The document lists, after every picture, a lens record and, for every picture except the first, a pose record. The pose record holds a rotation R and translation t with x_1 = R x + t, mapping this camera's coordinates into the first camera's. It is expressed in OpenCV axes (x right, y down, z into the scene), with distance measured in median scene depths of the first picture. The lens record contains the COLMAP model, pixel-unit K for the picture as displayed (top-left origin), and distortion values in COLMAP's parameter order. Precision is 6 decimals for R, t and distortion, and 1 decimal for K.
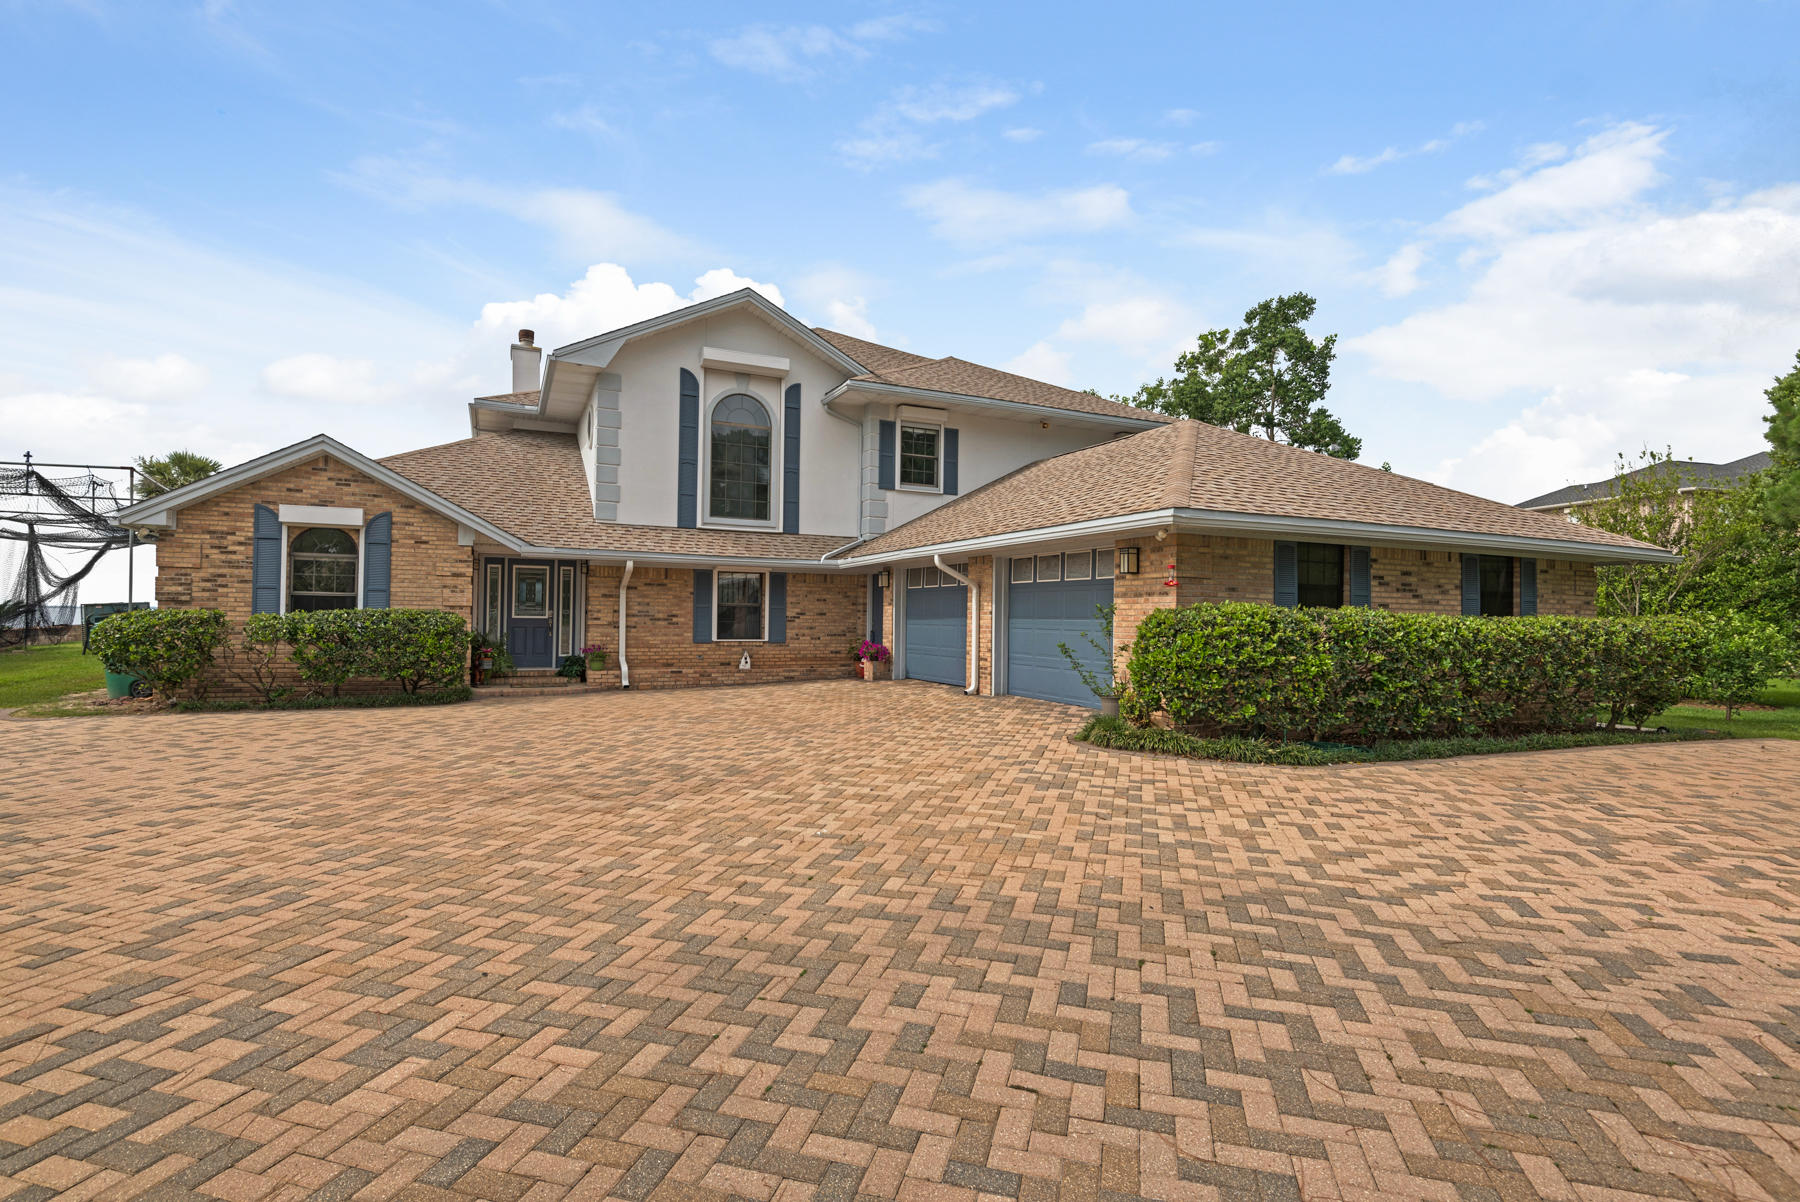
lens RADIAL K [[880.7, 0, 906.9], [0, 880.7, 625.4], [0, 0, 1]] dist [0.002266, -0.001144]
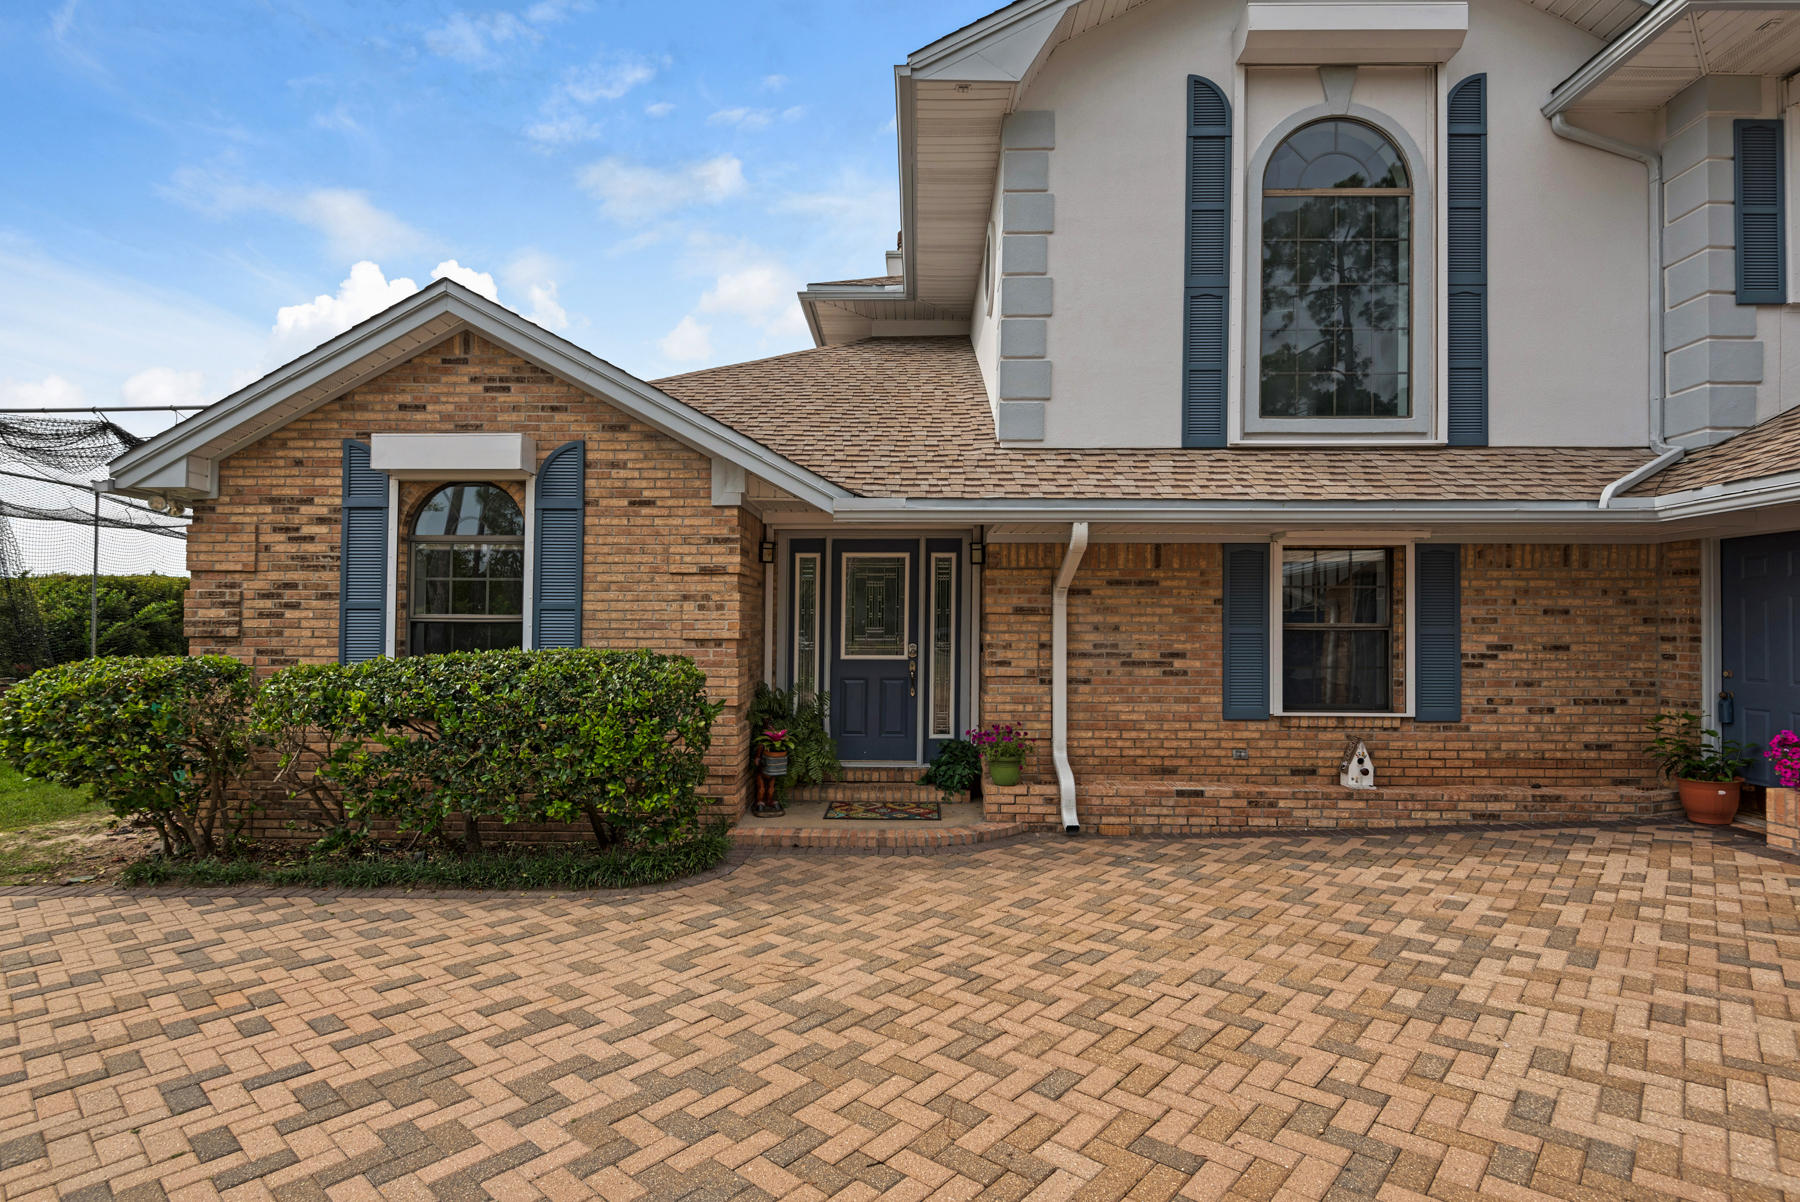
lens RADIAL K [[927.5, 0, 859.8], [0, 927.5, 636.0], [0, 0, 1]] dist [0.020173, -0.016666]
pose [[0.880698, -0.006649, -0.473632, -0.194009], [0.004024, 0.999970, -0.006556, -0.018404], [0.473661, 0.003868, 0.880699, 0.553094]]
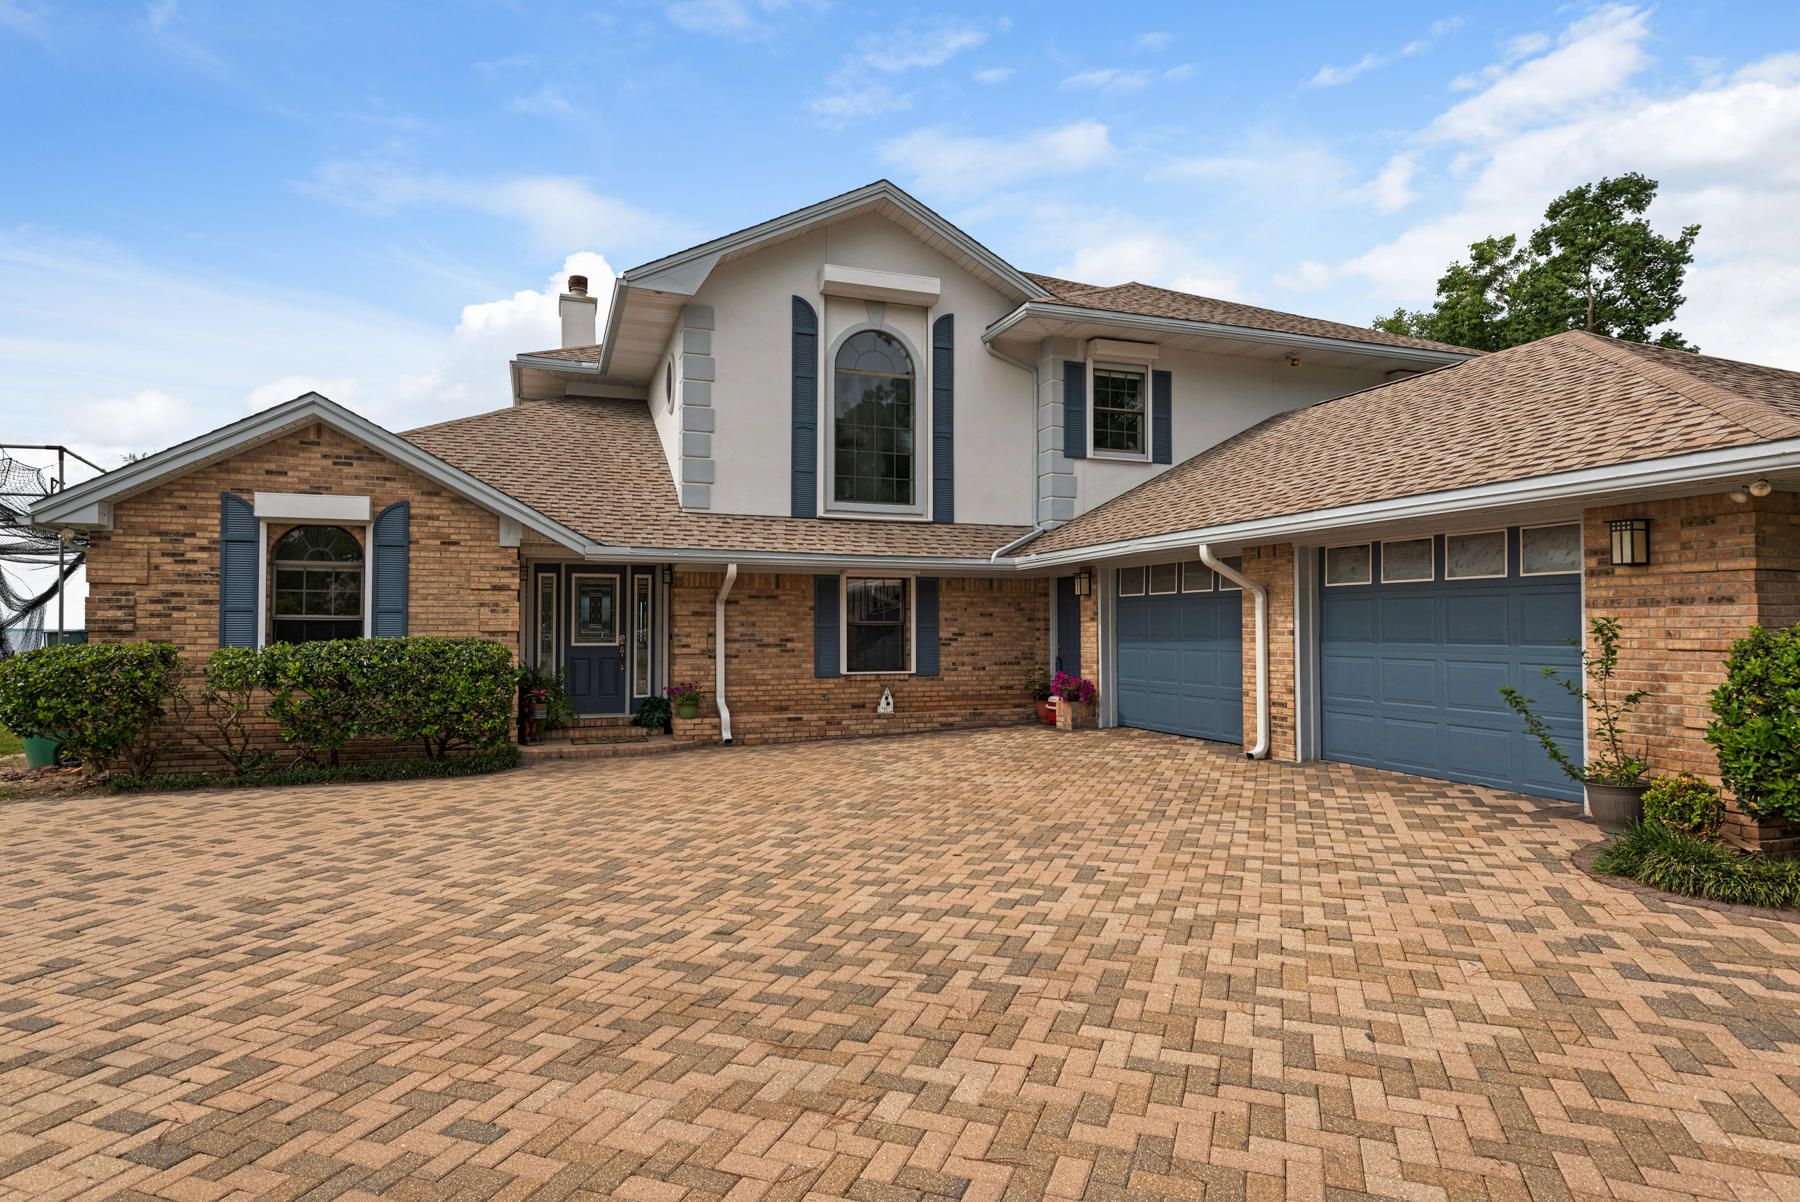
lens RADIAL K [[1030.0, 0, 903.8], [0, 1030.0, 630.1], [0, 0, 1]] dist [0.027899, 0.000283]
pose [[0.995327, -0.013117, -0.095665, -0.094056], [0.012235, 0.999877, -0.009796, -0.009887], [0.095782, 0.008580, 0.995365, 0.178707]]
